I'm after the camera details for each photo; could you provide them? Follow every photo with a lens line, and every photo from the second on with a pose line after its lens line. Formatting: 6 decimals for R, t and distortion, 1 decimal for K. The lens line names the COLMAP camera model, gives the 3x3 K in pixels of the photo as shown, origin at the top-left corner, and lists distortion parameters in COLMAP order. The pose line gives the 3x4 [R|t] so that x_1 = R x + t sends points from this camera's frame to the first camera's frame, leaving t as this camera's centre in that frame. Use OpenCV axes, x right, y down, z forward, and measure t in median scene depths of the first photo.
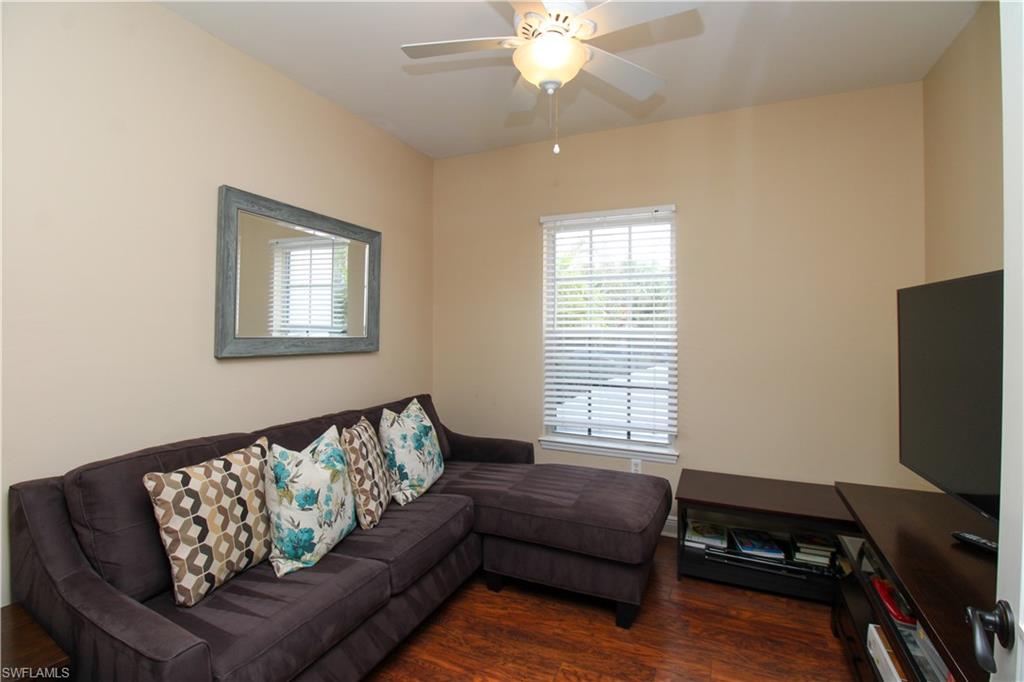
lens RADIAL K [[480.8, 0, 513.0], [0, 480.8, 324.4], [0, 0, 1]] dist [0.000382, -0.015773]
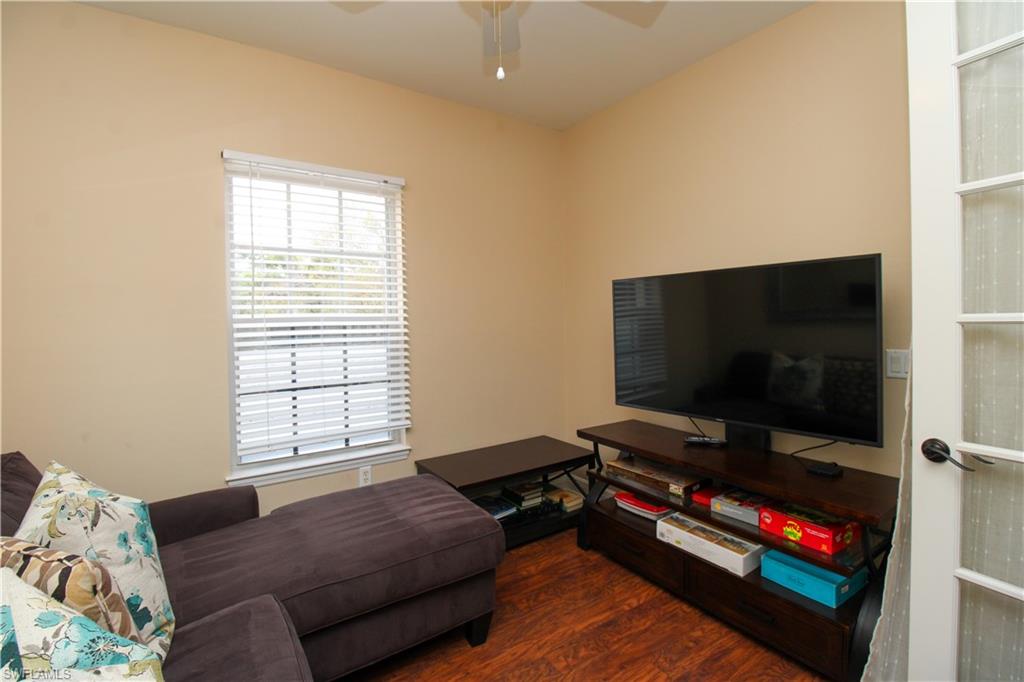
lens RADIAL K [[480.8, 0, 513.0], [0, 480.8, 324.4], [0, 0, 1]] dist [0.000382, -0.015773]
pose [[0.511756, -0.026931, 0.858709, -0.428360], [0.021855, 0.999593, 0.018325, 0.022921], [-0.858853, 0.009390, 0.512136, 0.431543]]
